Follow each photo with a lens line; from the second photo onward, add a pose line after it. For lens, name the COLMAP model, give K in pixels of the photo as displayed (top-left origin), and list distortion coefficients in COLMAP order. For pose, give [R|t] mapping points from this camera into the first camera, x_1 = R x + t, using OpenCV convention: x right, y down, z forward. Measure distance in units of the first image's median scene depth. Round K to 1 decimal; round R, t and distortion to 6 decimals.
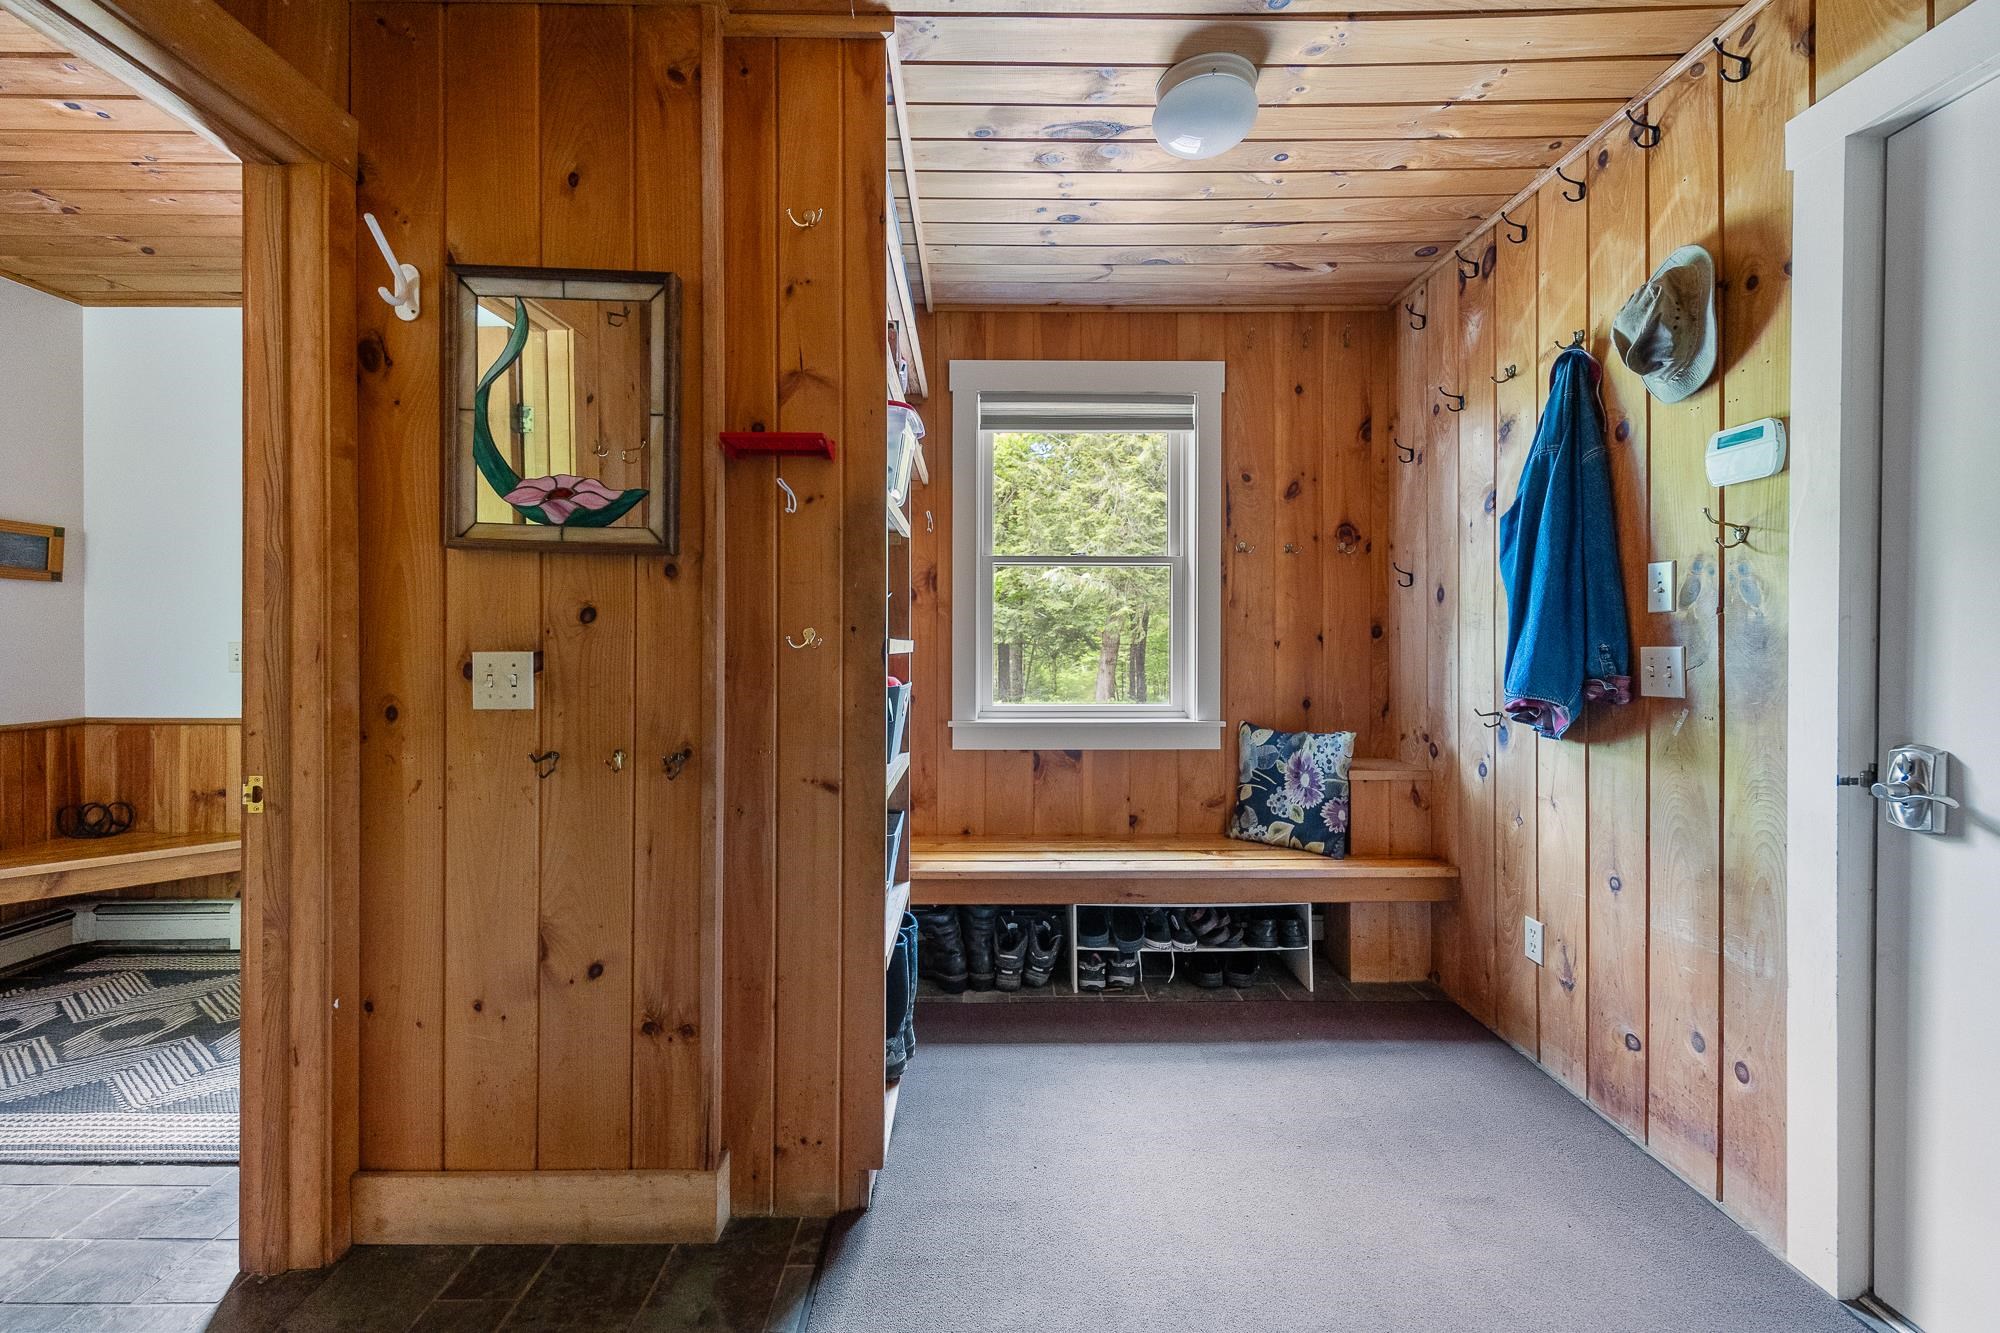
lens RADIAL K [[793.5, 0, 992.7], [0, 793.5, 648.2], [0, 0, 1]] dist [-0.009894, 0.000030]
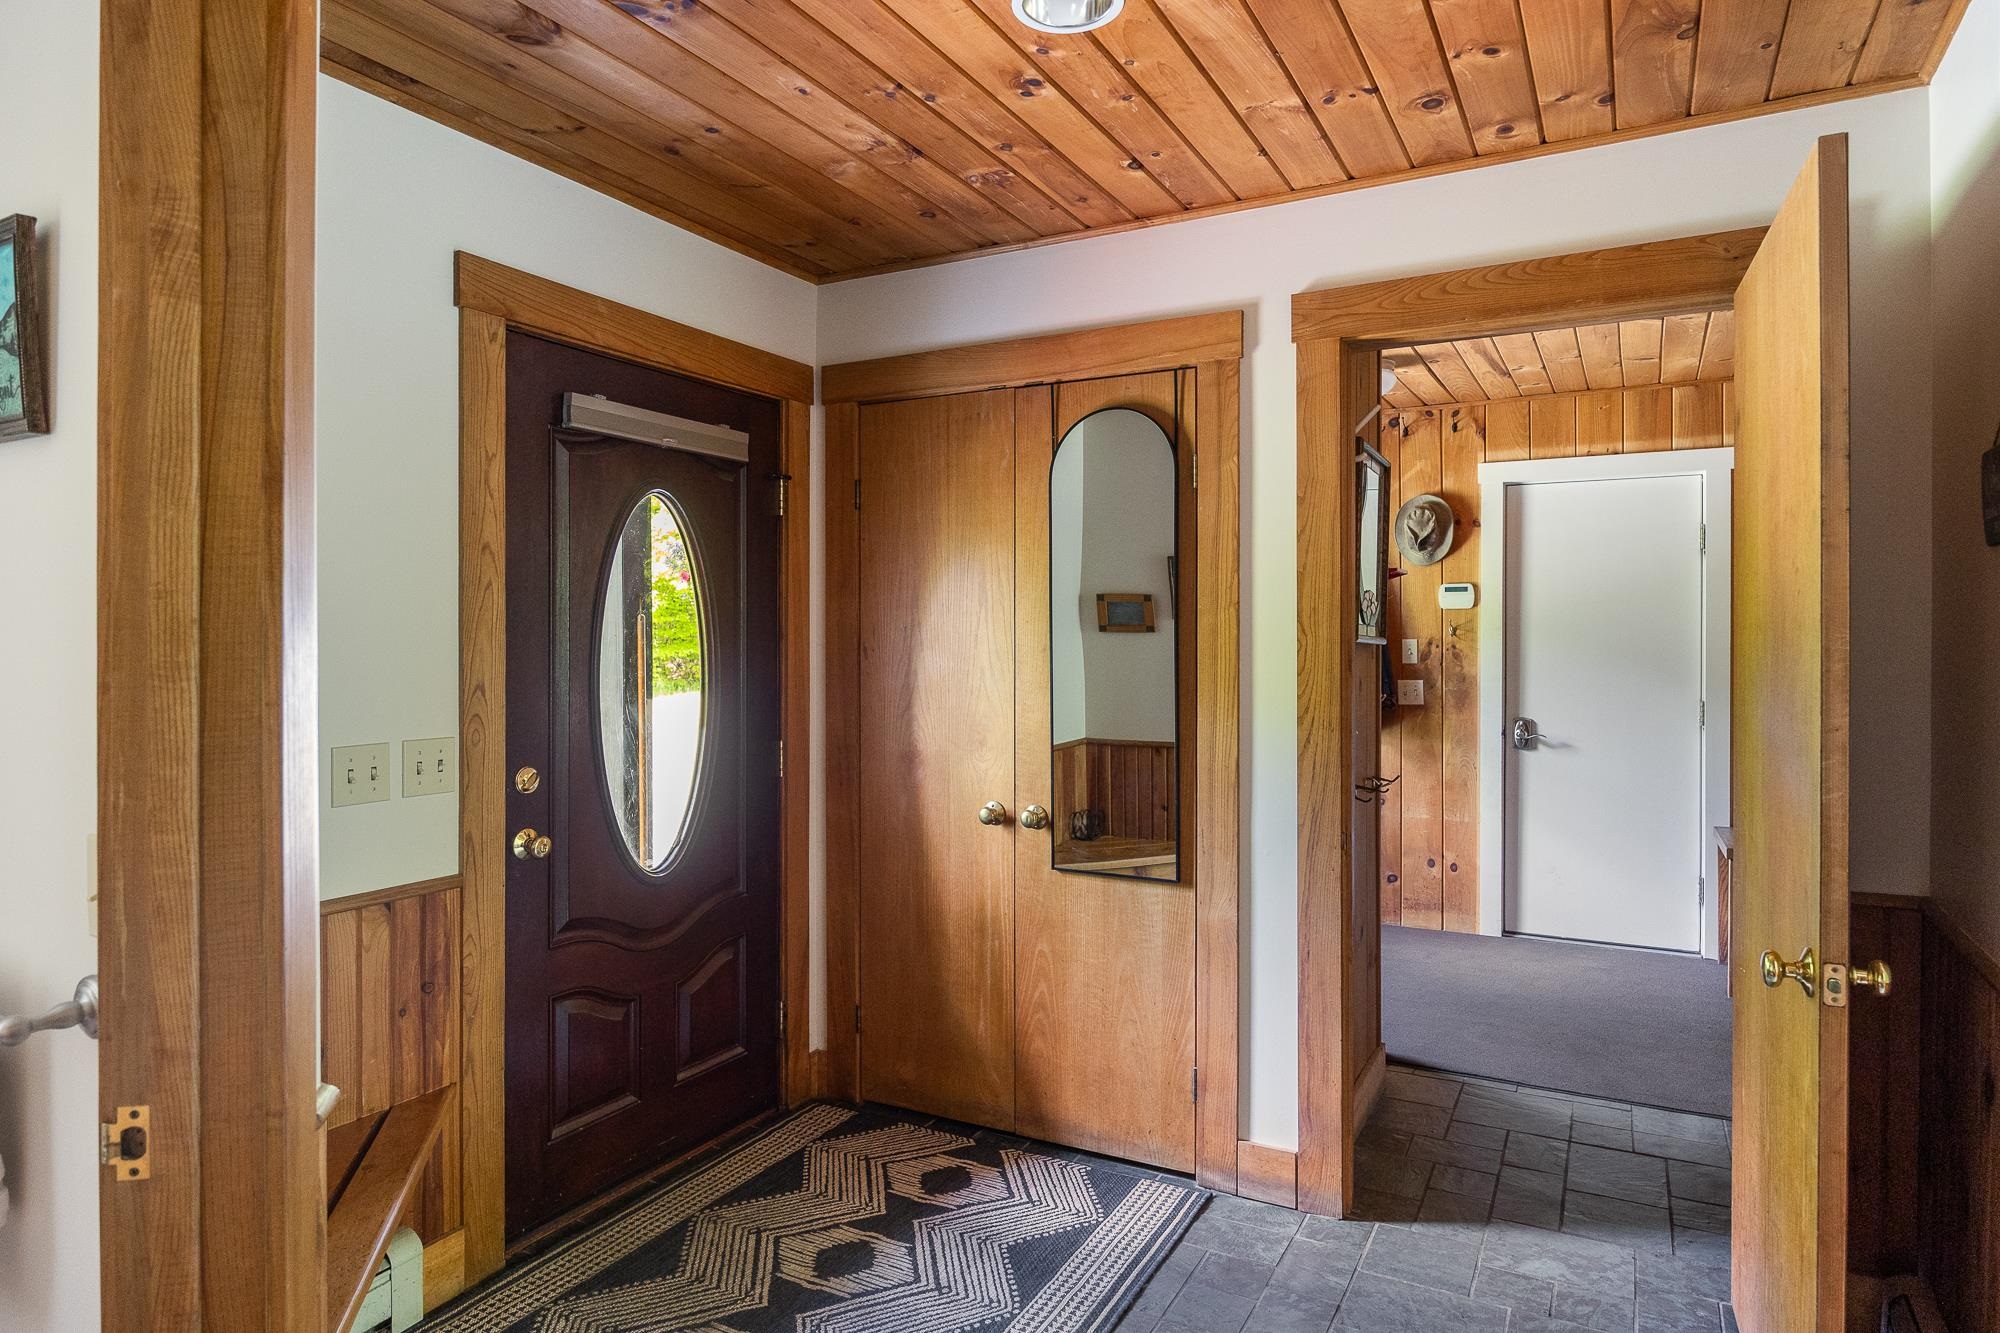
lens RADIAL K [[1168.0, 0, 1000.1], [0, 1168.0, 672.3], [0, 0, 1]] dist [-0.016795, 0.000379]
pose [[0.479829, -0.004493, 0.877351, -2.550433], [0.006240, 0.999979, 0.001708, -0.037685], [-0.877340, 0.004655, 0.479847, 0.512079]]
